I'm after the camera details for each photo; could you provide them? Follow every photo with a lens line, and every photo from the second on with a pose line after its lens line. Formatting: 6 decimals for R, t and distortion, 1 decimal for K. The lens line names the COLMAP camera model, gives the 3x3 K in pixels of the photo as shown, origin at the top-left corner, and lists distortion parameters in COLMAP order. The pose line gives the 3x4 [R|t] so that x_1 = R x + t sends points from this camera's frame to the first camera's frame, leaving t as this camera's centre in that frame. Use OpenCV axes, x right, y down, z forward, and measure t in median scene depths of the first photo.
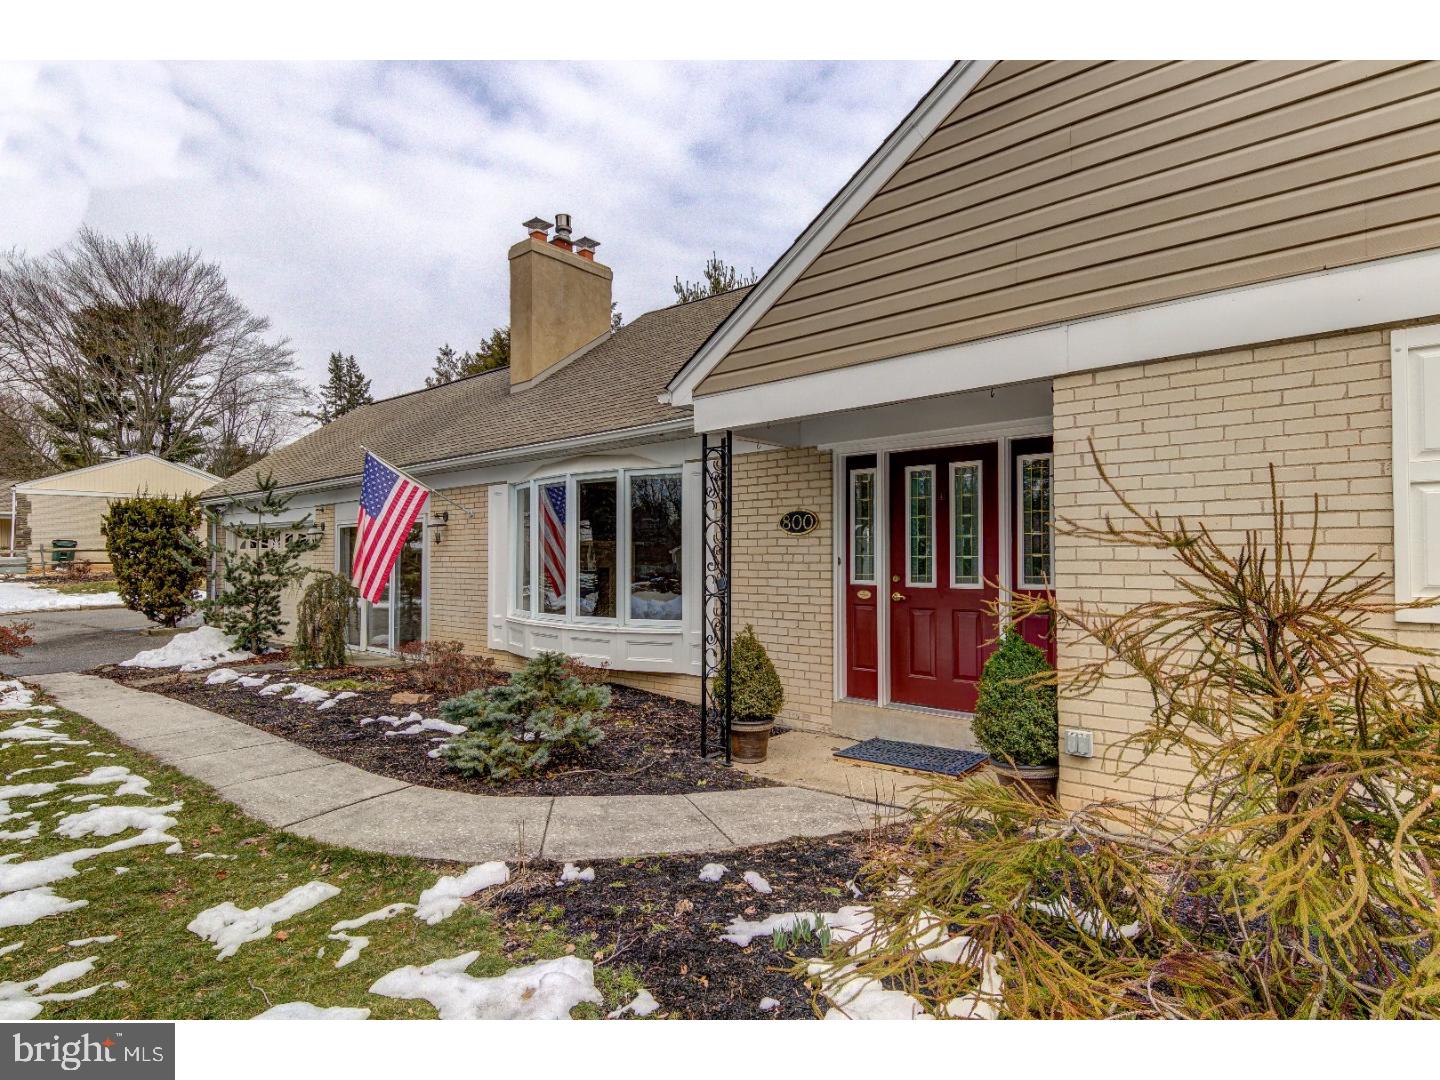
lens RADIAL K [[728.7, 0, 705.4], [0, 728.7, 542.4], [0, 0, 1]] dist [0.007023, -0.001806]
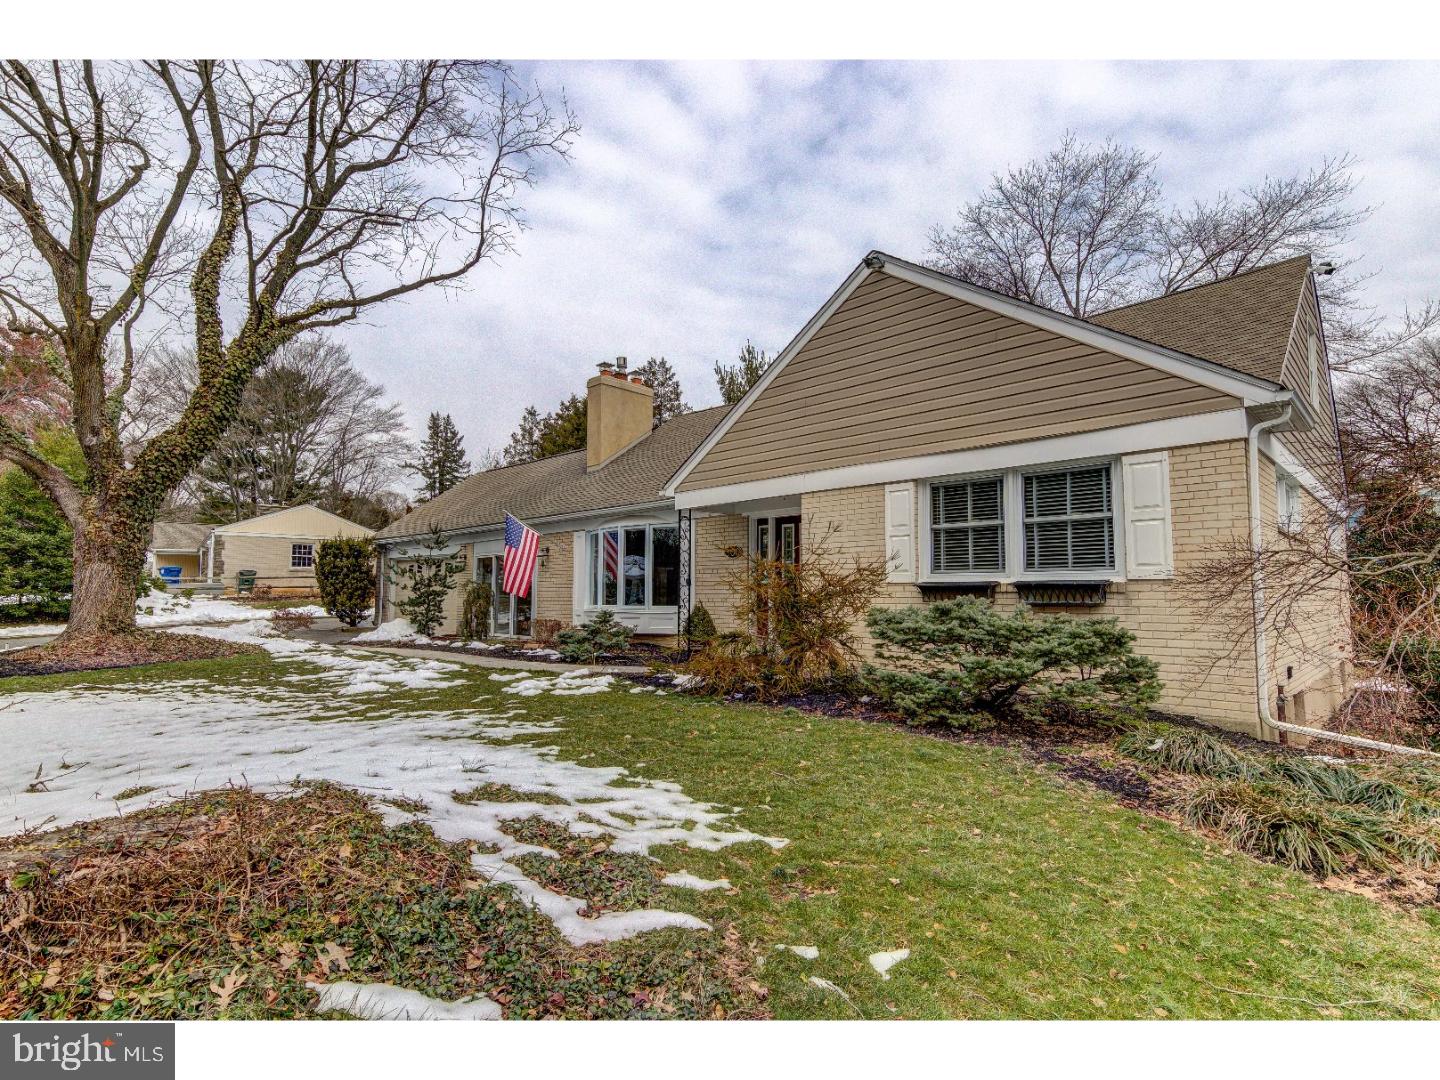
lens RADIAL K [[728.7, 0, 730.2], [0, 728.7, 543.9], [0, 0, 1]] dist [0.007023, -0.001806]
pose [[0.998357, 0.000782, -0.057301, 0.122829], [-0.003744, 0.998661, -0.051593, 0.027194], [0.057184, 0.051723, 0.997023, -0.506345]]
